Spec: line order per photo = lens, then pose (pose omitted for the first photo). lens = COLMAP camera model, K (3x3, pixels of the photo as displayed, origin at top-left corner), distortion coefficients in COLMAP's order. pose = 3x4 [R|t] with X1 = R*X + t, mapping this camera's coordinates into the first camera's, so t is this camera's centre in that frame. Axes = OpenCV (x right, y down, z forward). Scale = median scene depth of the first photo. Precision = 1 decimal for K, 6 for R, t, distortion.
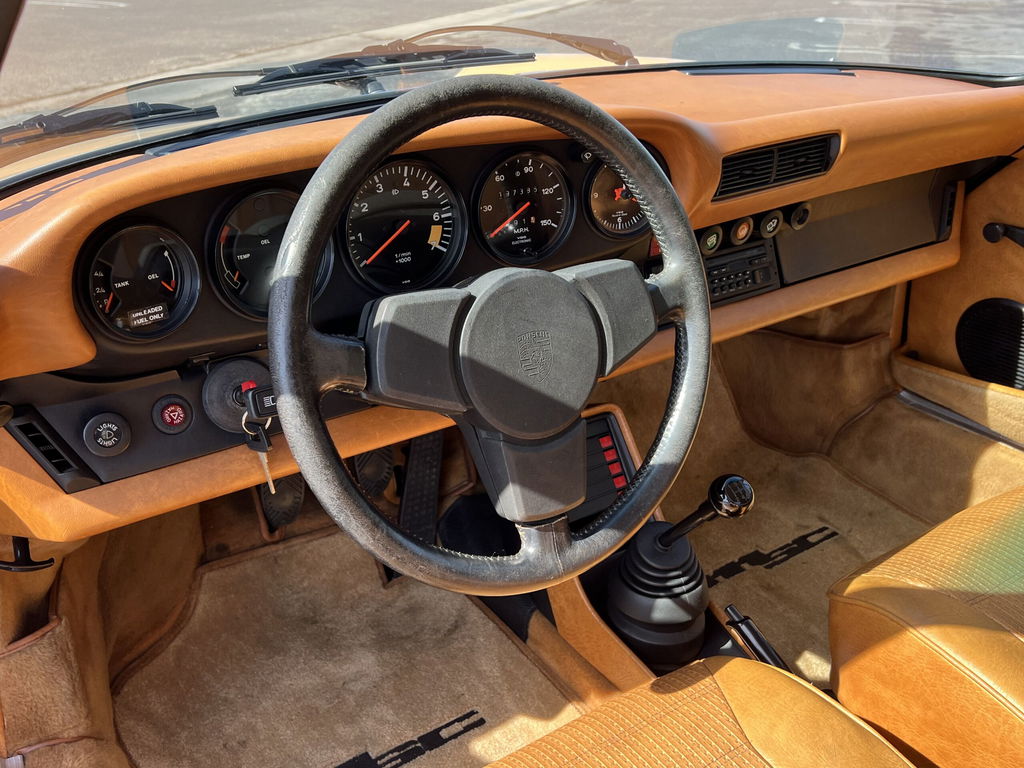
lens RADIAL K [[960.4, 0, 510.5], [0, 960.4, 406.9], [0, 0, 1]] dist [0.025280, 0.000000]
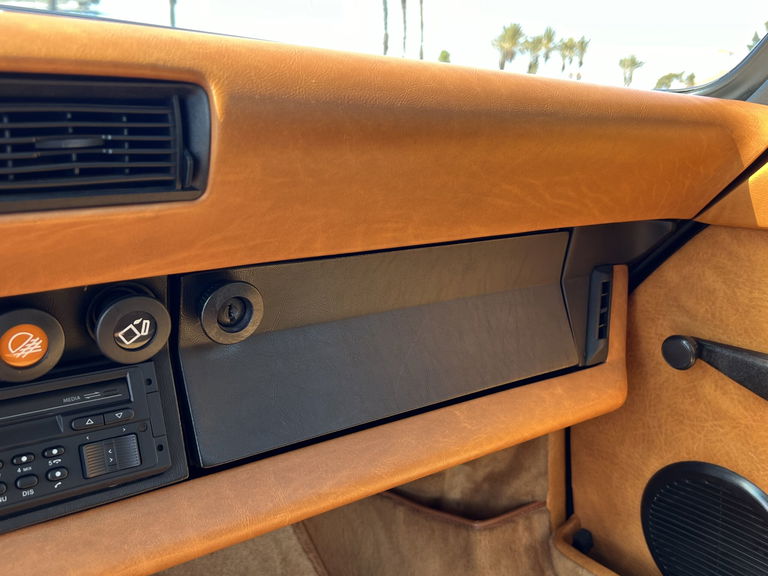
lens RADIAL K [[703.4, 0, 387.4], [0, 703.4, 288.7], [0, 0, 1]] dist [-0.051763, 0.000000]
pose [[0.999584, 0.013264, 0.025606, 0.317559], [-0.006552, 0.969178, -0.246273, -0.114551], [-0.028083, 0.246003, 0.968862, 0.600644]]
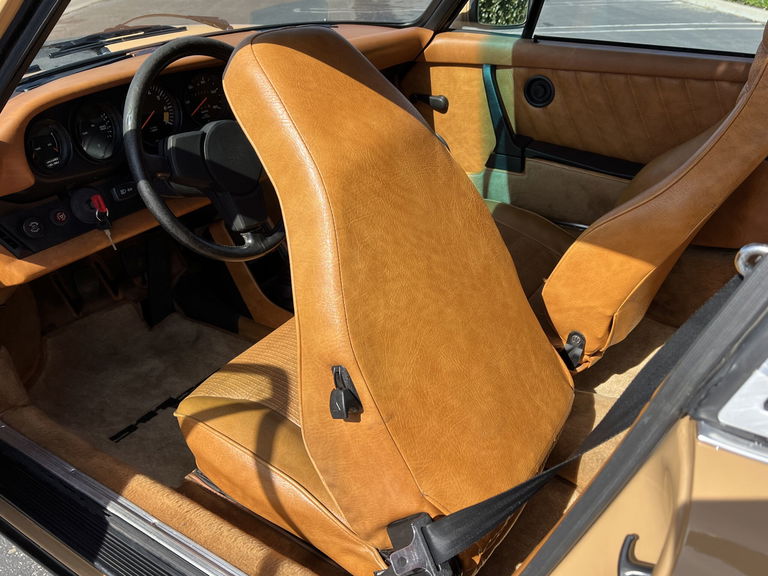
lens RADIAL K [[643.6, 0, 385.7], [0, 643.6, 293.9], [0, 0, 1]] dist [0.019819, -0.029185]
pose [[0.919485, -0.210529, 0.332001, -0.122846], [0.193478, 0.977501, 0.084013, 0.113920], [-0.342218, -0.013014, 0.939530, -0.324620]]
